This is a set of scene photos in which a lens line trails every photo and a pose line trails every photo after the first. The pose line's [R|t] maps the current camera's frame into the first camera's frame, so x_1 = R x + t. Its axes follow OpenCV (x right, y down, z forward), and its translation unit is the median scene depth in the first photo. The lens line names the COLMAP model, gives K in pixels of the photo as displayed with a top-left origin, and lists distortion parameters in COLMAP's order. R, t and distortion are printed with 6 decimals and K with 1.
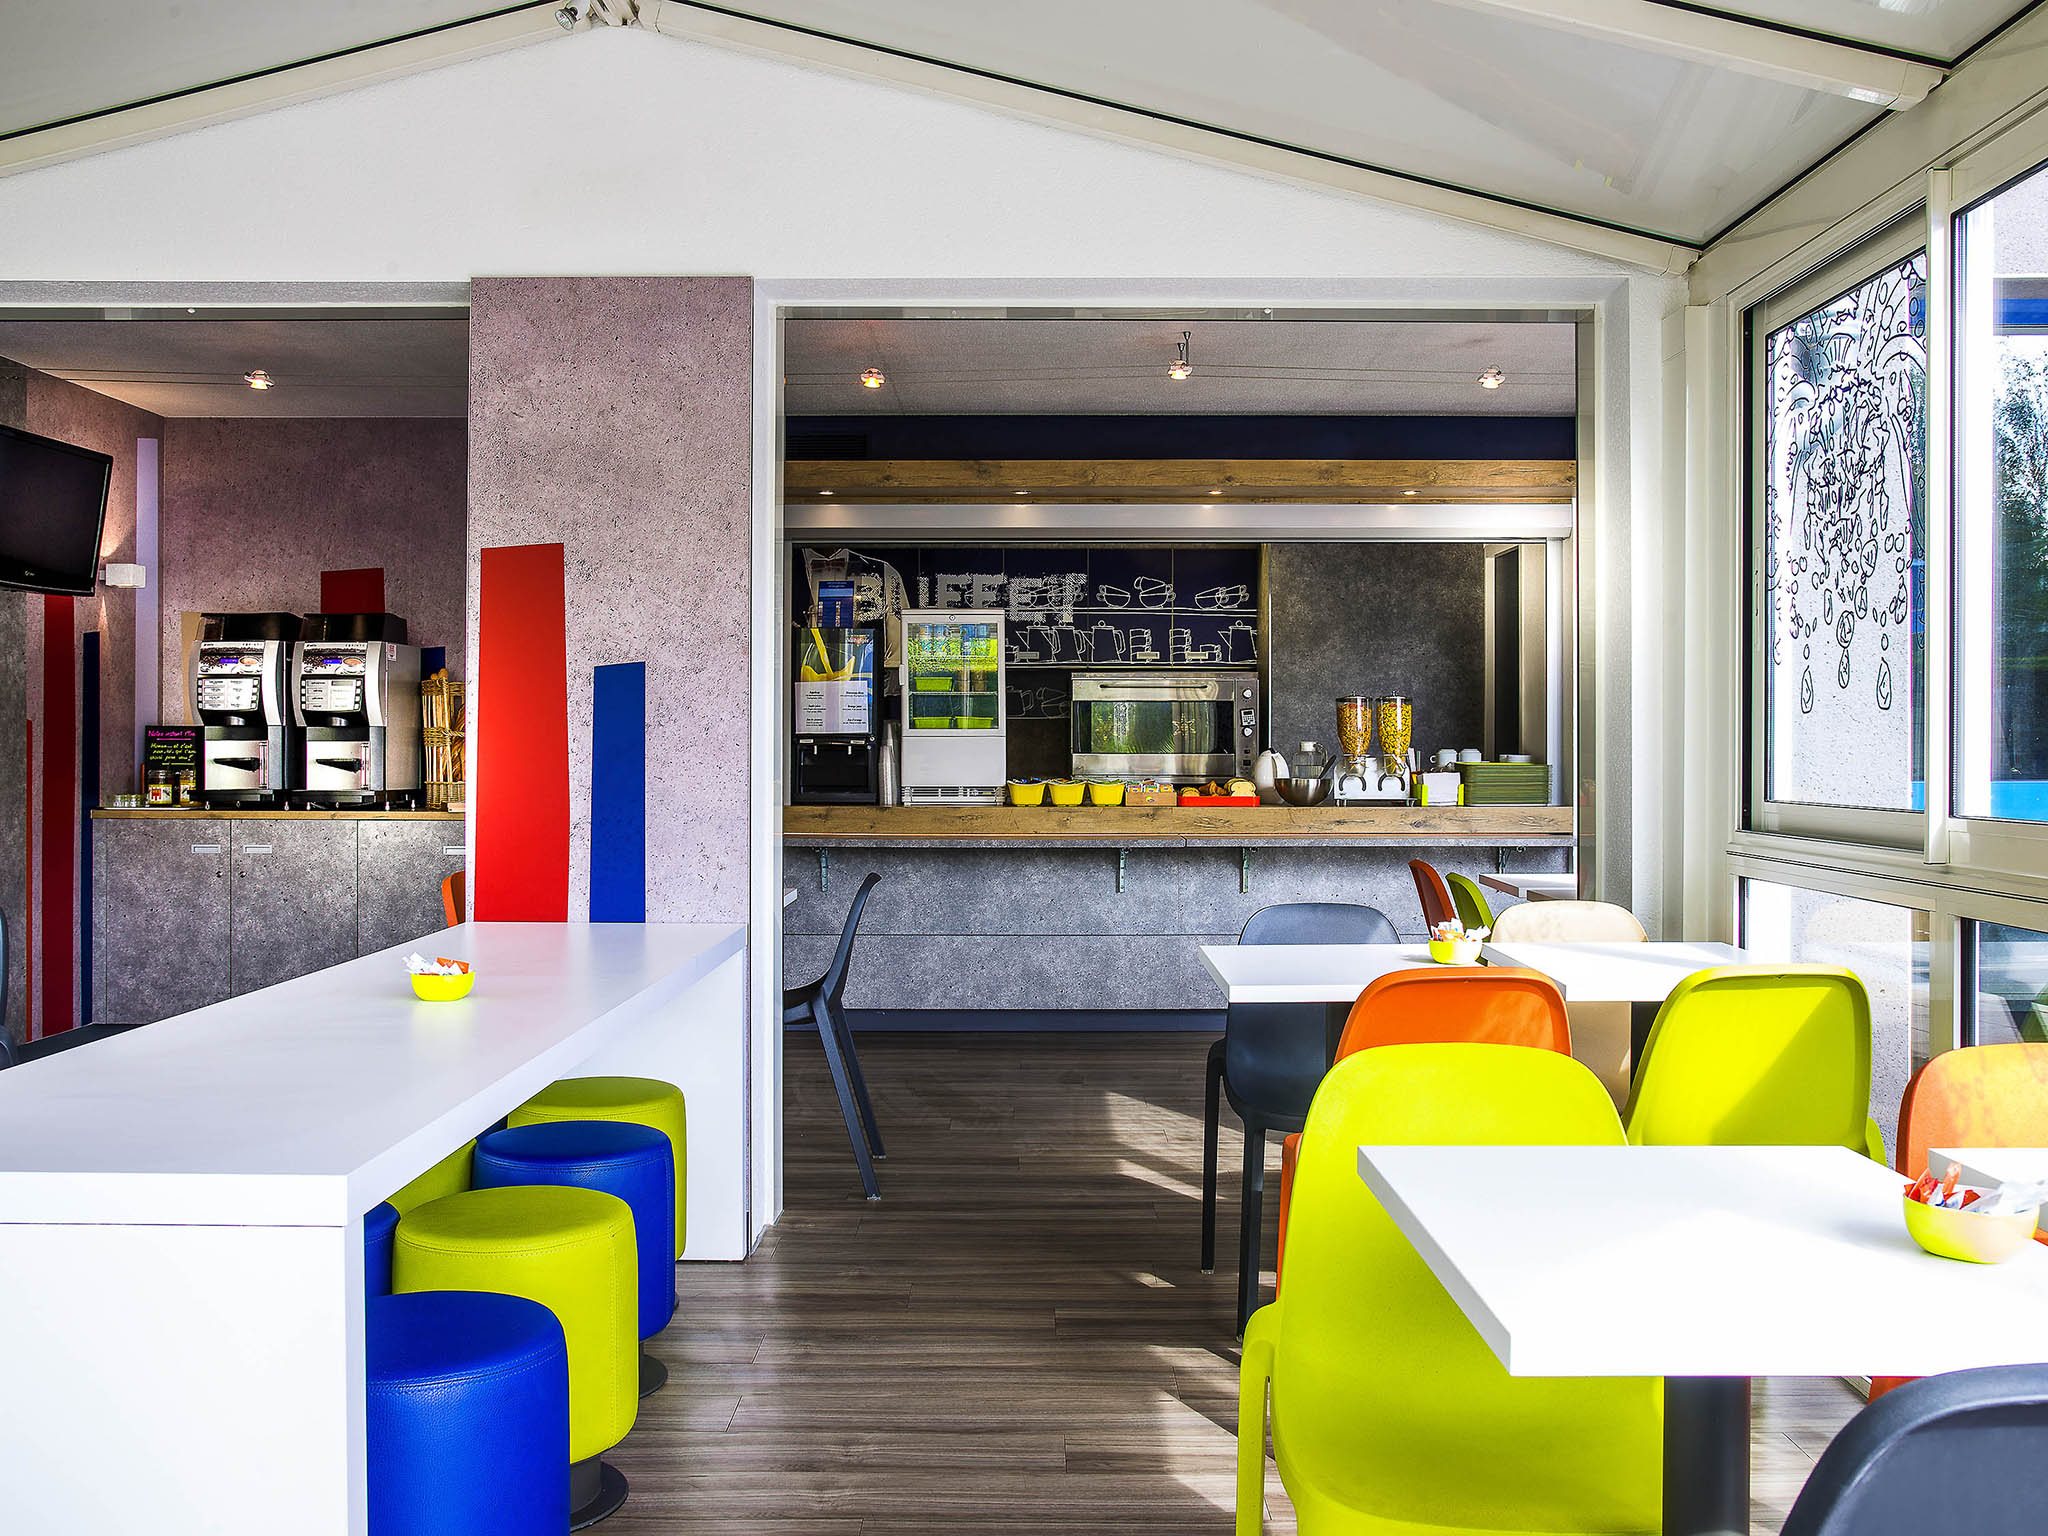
lens RADIAL K [[1666.5, 0, 1023.6], [0, 1666.5, 763.6], [0, 0, 1]] dist [0.032827, 0.006191]
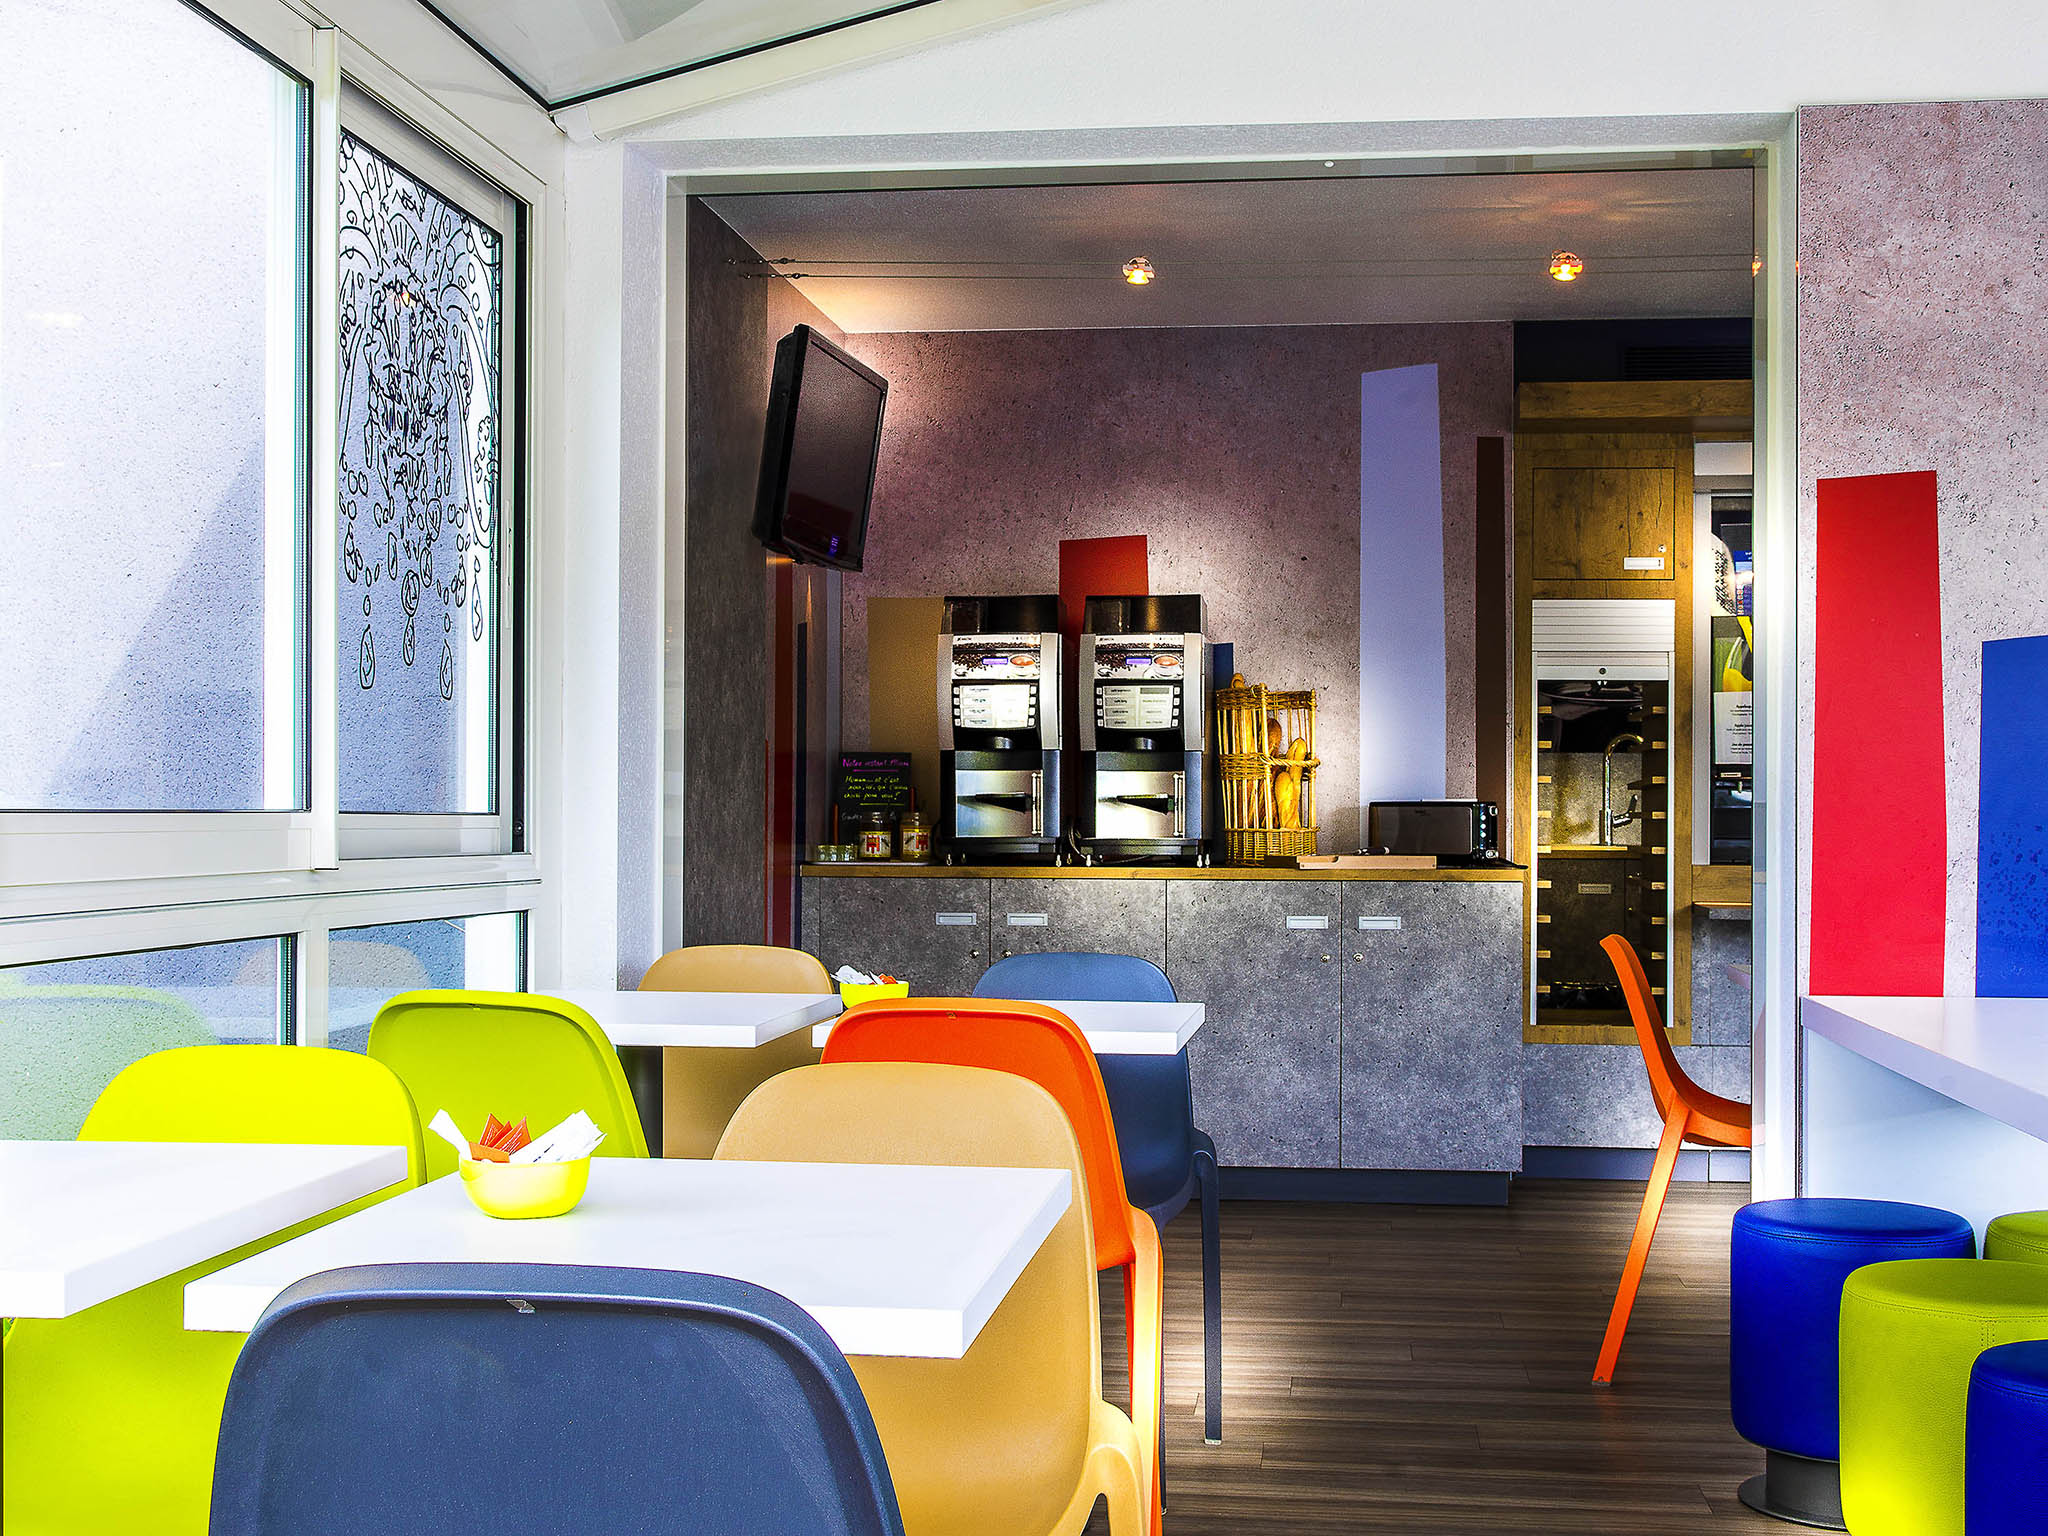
lens RADIAL K [[2170.3, 0, 1024.0], [0, 2170.3, 772.0], [0, 0, 1]] dist [0.033524, 0.000000]
pose [[0.998458, -0.003261, -0.055408, -0.405773], [0.002815, 0.999963, -0.008116, -0.005431], [0.055432, 0.007948, 0.998431, 0.061141]]
